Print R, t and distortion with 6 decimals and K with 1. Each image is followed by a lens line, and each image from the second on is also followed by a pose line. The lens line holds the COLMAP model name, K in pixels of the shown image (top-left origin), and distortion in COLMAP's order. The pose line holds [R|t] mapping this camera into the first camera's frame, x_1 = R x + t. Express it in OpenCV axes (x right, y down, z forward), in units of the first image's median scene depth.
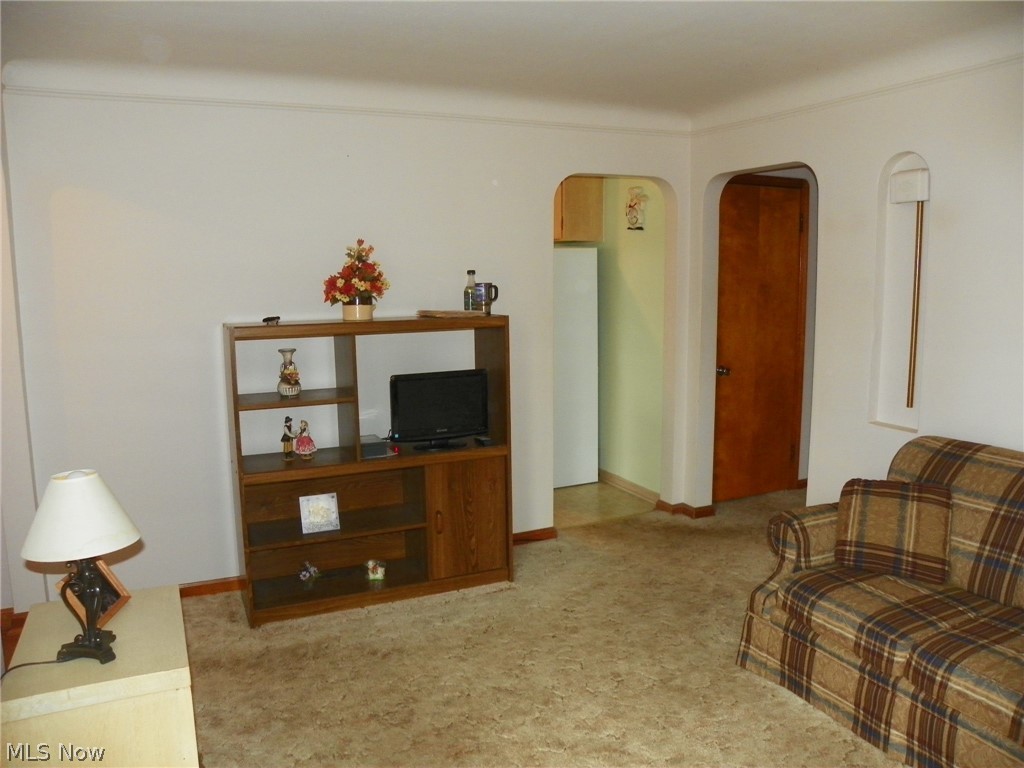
lens RADIAL K [[784.3, 0, 512.0], [0, 784.3, 384.0], [0, 0, 1]] dist [-0.100268, 0.006567]
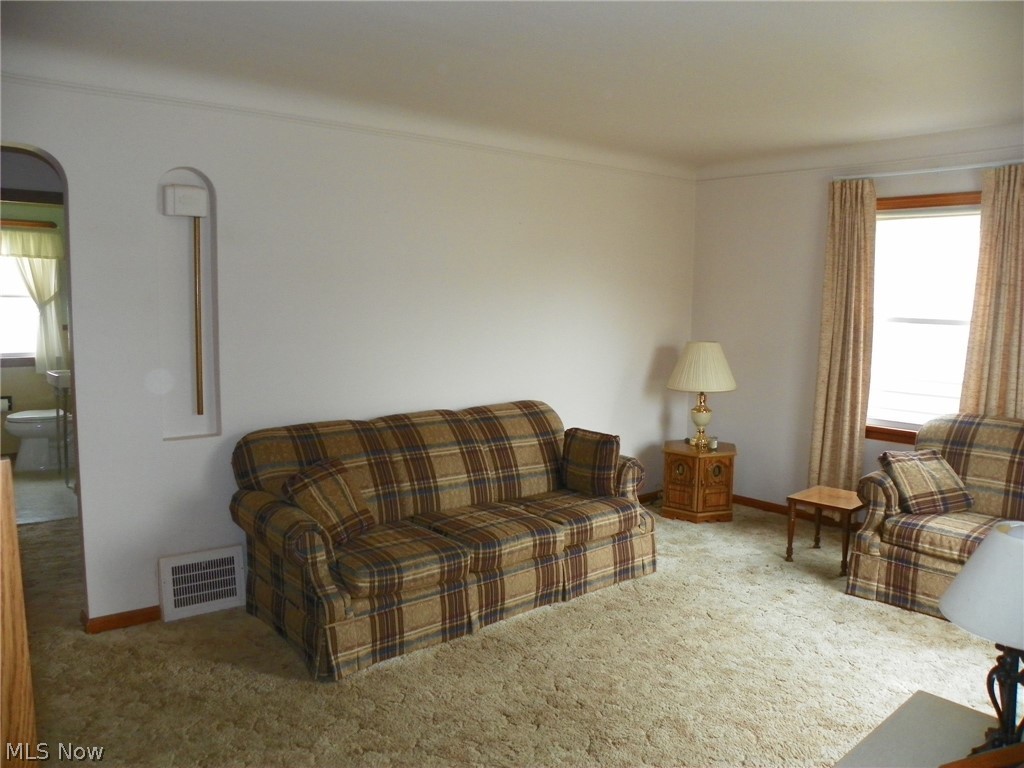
lens RADIAL K [[784.3, 0, 512.0], [0, 784.3, 384.0], [0, 0, 1]] dist [-0.100268, 0.006567]
pose [[-0.281652, -0.098696, 0.954427, -0.753368], [0.125929, 0.982290, 0.138739, -0.130387], [-0.951217, 0.159266, -0.264235, 1.103965]]
